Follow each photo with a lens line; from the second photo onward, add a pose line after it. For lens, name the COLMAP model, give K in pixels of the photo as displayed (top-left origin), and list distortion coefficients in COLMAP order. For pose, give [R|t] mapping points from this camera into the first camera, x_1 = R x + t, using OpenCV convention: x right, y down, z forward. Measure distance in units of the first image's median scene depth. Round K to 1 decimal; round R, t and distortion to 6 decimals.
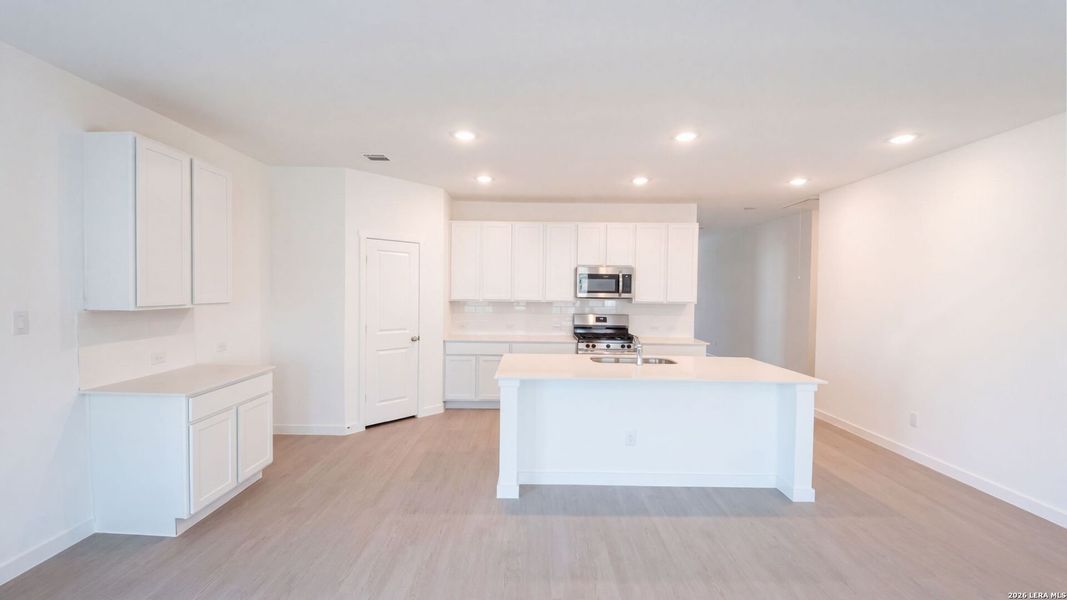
lens RADIAL K [[421.2, 0, 533.5], [0, 421.2, 300.0], [0, 0, 1]] dist [0.015145, -0.000036]
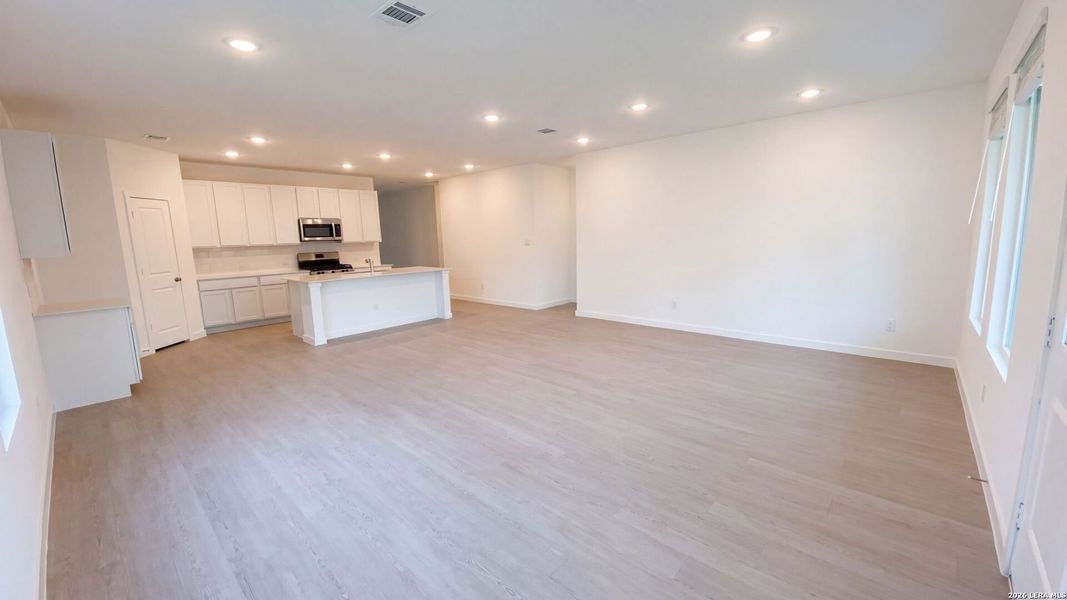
lens RADIAL K [[421.2, 0, 533.5], [0, 421.2, 300.0], [0, 0, 1]] dist [0.015145, -0.000036]
pose [[0.674861, -0.146441, 0.723269, -0.471656], [0.054090, 0.987292, 0.149428, 0.020720], [-0.735960, -0.061722, 0.674206, -0.600859]]
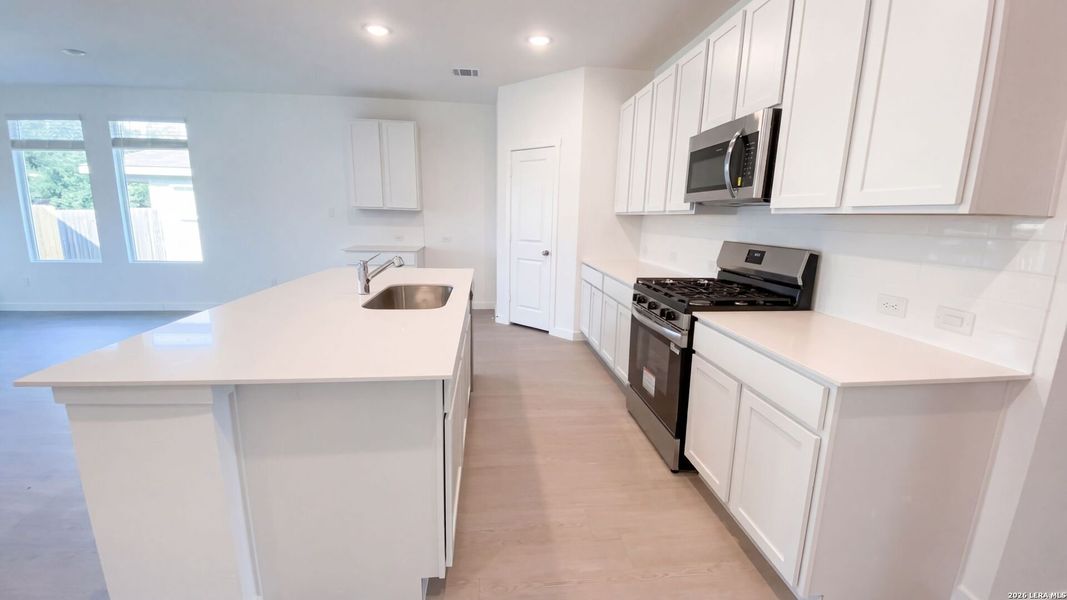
lens RADIAL K [[421.2, 0, 533.5], [0, 421.2, 300.0], [0, 0, 1]] dist [0.015145, -0.000036]
pose [[0.109663, 0.185889, -0.976432, 0.635271], [-0.044250, 0.982296, 0.182036, 0.024336], [0.992983, 0.023244, 0.115947, 0.832508]]
